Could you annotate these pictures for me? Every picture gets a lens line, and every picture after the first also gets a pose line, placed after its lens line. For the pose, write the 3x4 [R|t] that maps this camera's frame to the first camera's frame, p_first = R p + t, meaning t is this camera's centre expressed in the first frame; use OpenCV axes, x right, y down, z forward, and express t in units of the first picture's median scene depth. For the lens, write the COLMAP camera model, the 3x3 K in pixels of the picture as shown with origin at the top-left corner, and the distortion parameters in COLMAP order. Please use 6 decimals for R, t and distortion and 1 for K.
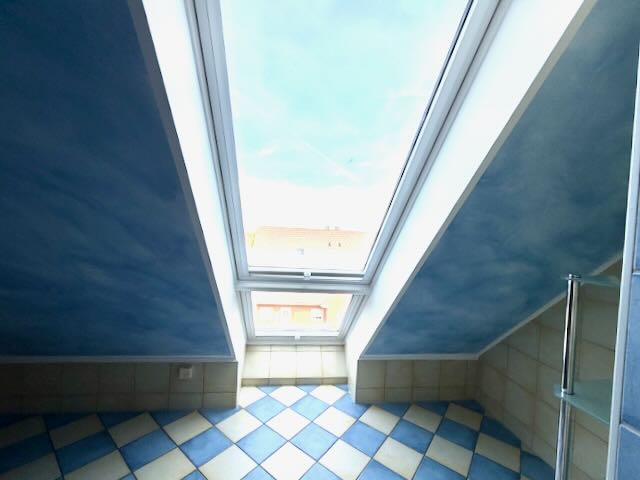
lens RADIAL K [[255.5, 0, 320.0], [0, 255.5, 240.0], [0, 0, 1]] dist [-0.003609, -0.000343]
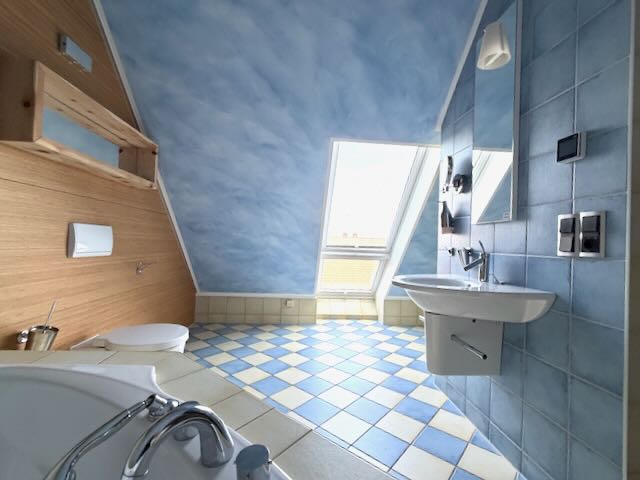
lens RADIAL K [[291.3, 0, 320.0], [0, 291.3, 240.0], [0, 0, 1]] dist [-0.000806, -0.000126]
pose [[0.999141, -0.019779, -0.036410, -0.226236], [0.018199, 0.998899, -0.043244, 0.161078], [0.037226, 0.042544, 0.998401, -1.097385]]
